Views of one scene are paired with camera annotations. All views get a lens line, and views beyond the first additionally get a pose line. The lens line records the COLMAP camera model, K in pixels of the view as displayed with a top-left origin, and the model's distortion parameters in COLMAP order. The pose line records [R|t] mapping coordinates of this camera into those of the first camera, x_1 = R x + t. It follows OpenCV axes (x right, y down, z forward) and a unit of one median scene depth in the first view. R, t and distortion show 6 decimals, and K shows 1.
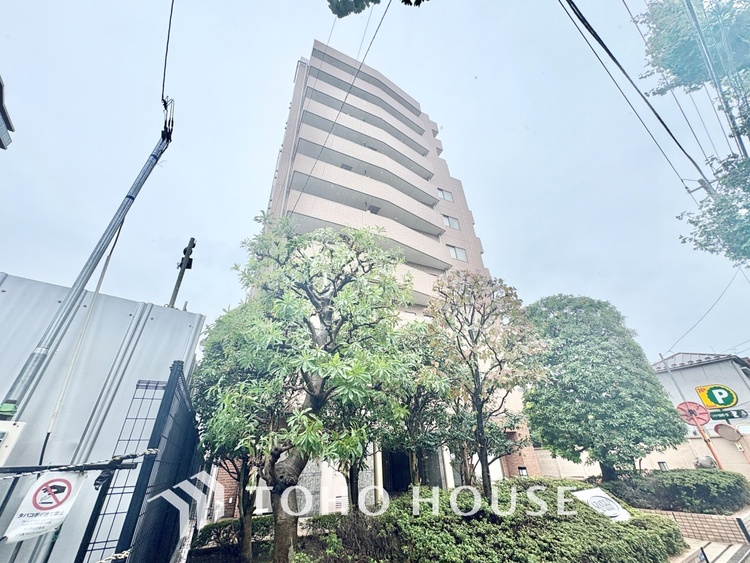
lens RADIAL K [[298.1, 0, 374.7], [0, 298.1, 281.1], [0, 0, 1]] dist [-0.000590, -0.000585]
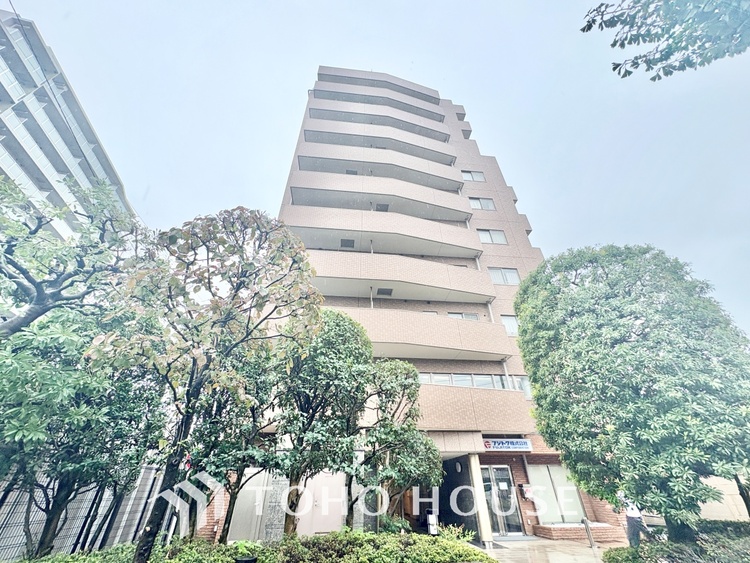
lens RADIAL K [[298.1, 0, 373.8], [0, 298.1, 281.5], [0, 0, 1]] dist [-0.000590, -0.000585]
pose [[0.947882, -0.160199, -0.275421, 0.392965], [0.144186, 0.986505, -0.077575, 0.113667], [0.284132, 0.033820, 0.958189, 0.219923]]
